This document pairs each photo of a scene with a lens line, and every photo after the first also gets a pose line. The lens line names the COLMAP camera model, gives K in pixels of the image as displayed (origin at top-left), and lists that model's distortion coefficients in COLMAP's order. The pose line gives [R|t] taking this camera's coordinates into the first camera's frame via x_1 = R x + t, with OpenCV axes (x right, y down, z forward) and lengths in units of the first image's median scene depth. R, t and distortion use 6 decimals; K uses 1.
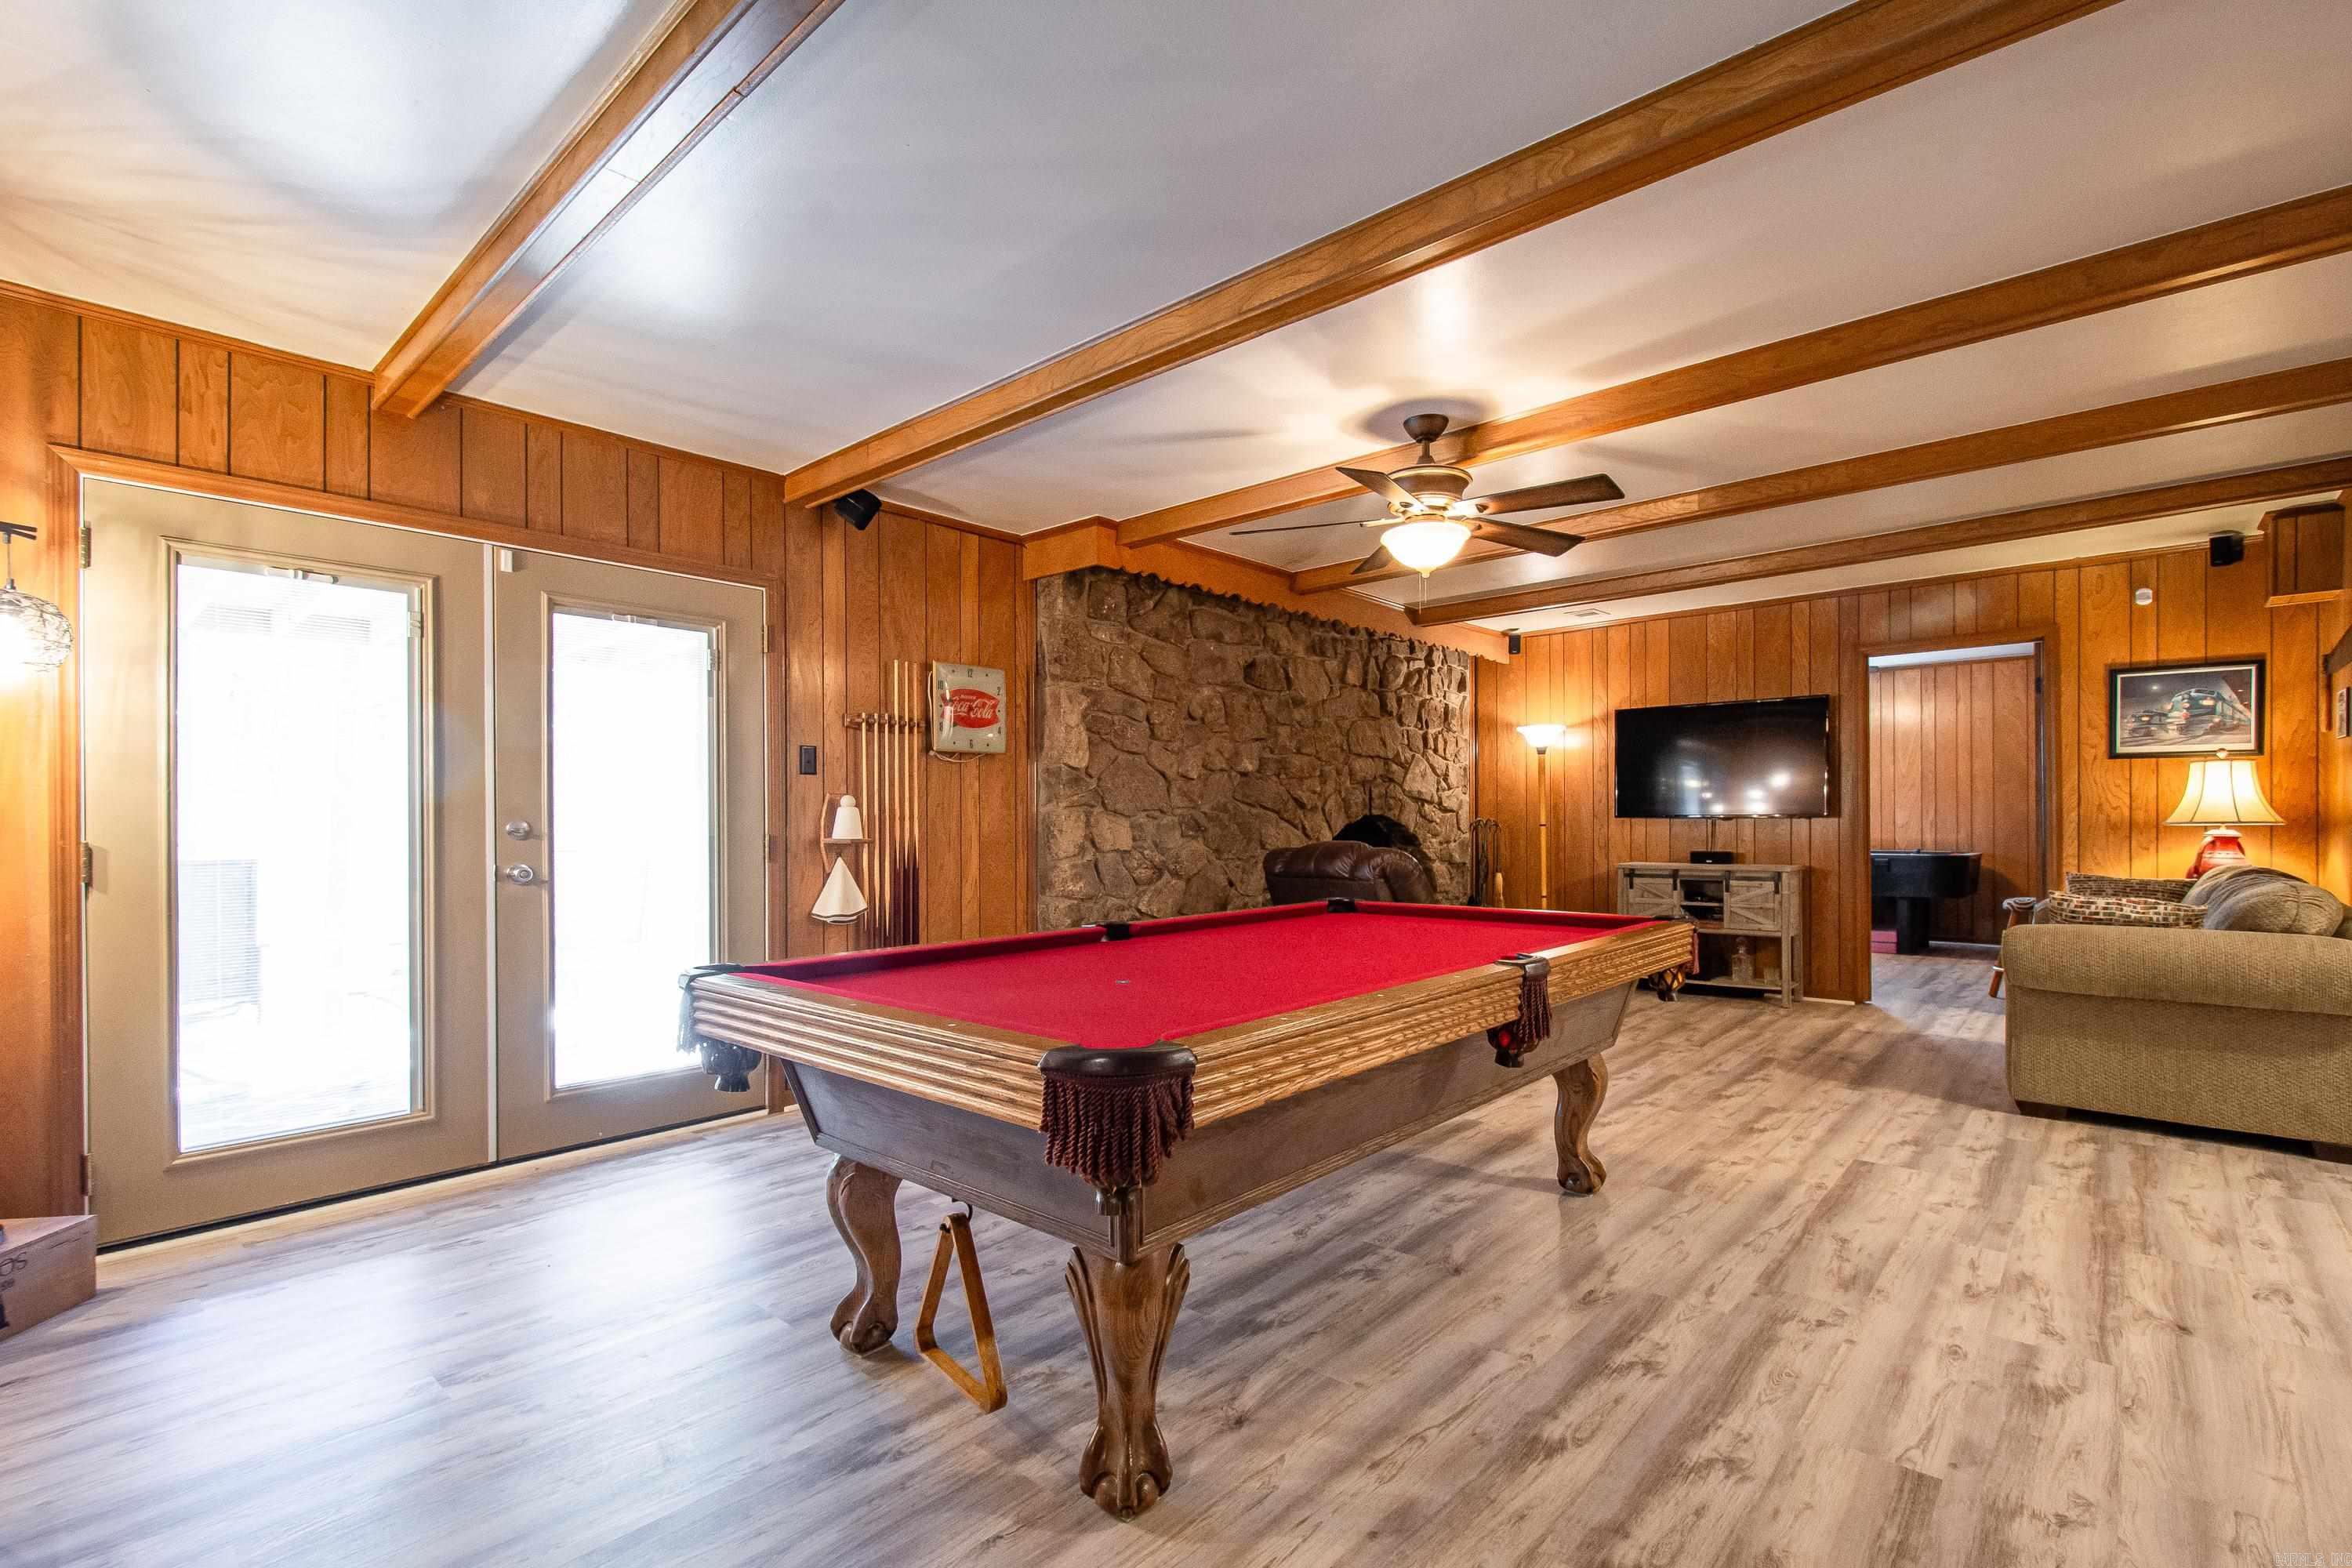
lens RADIAL K [[1035.0, 0, 1205.6], [0, 1035.0, 820.2], [0, 0, 1]] dist [0.014975, -0.004792]
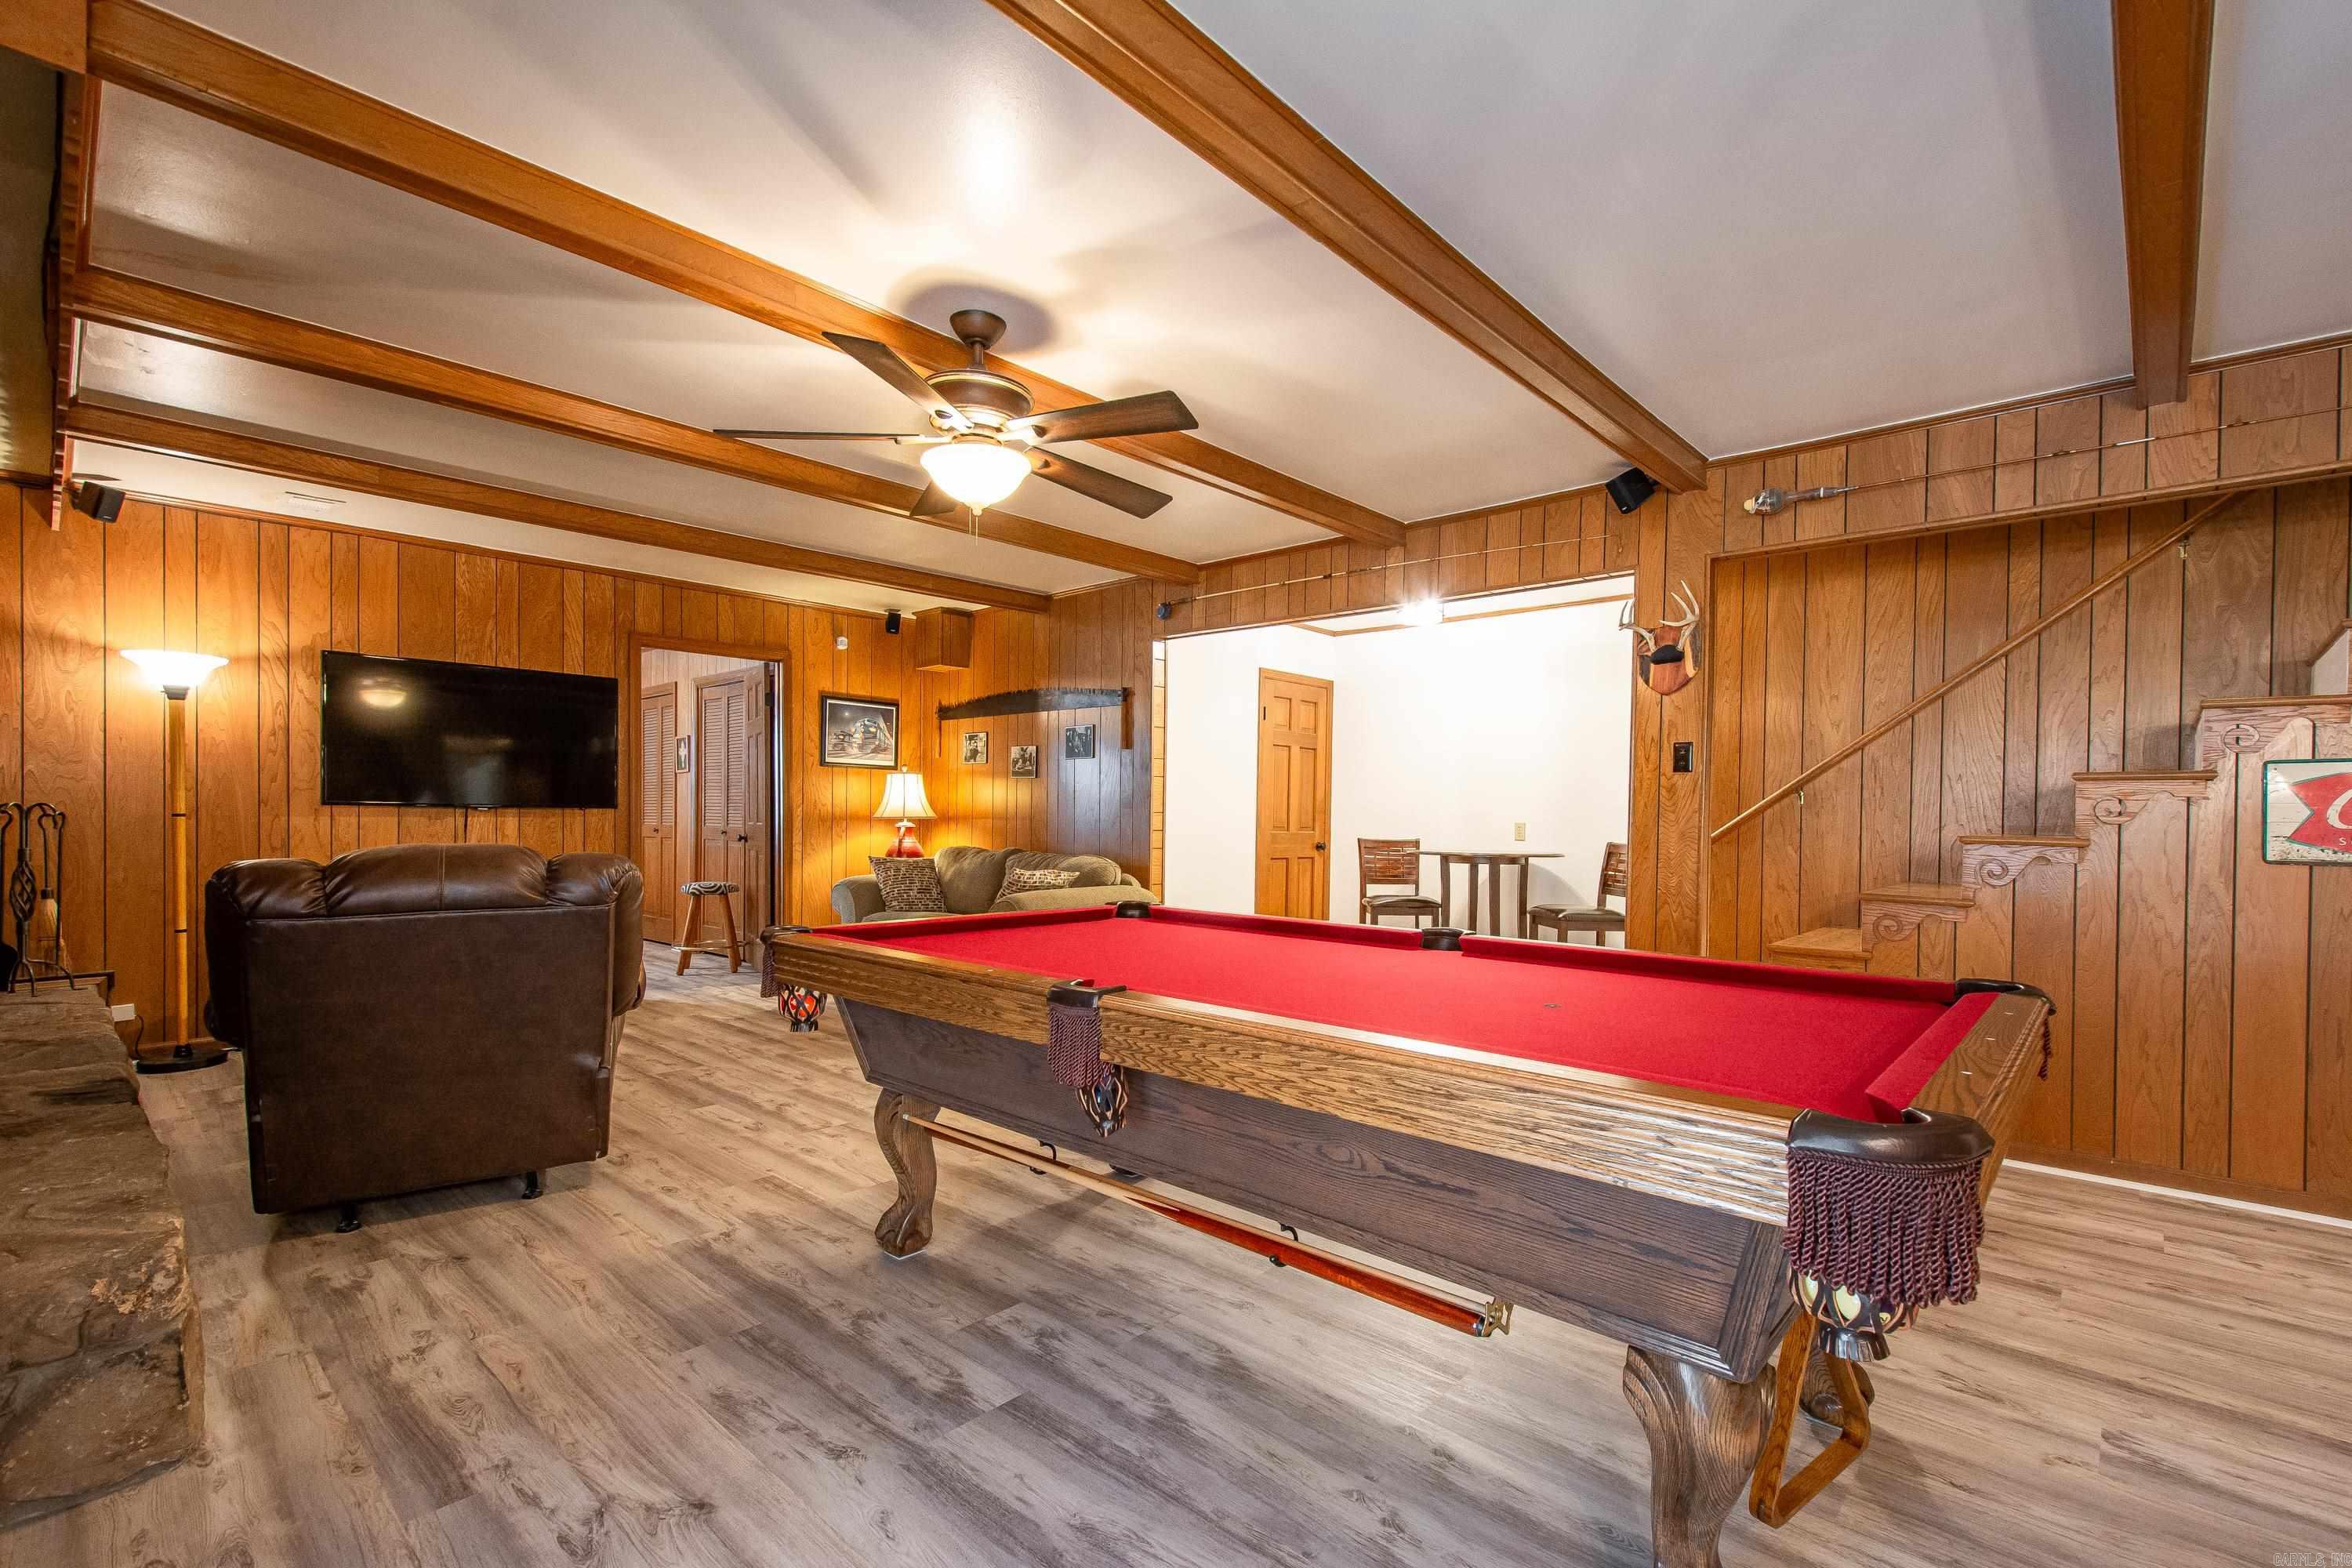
lens RADIAL K [[1035.0, 0, 1194.4], [0, 1035.0, 832.4], [0, 0, 1]] dist [0.014975, -0.004792]
pose [[0.025747, -0.013062, 0.999583, -0.381276], [-0.011427, 0.999845, 0.013359, -0.000234], [-0.999603, -0.011766, 0.025594, 0.517415]]
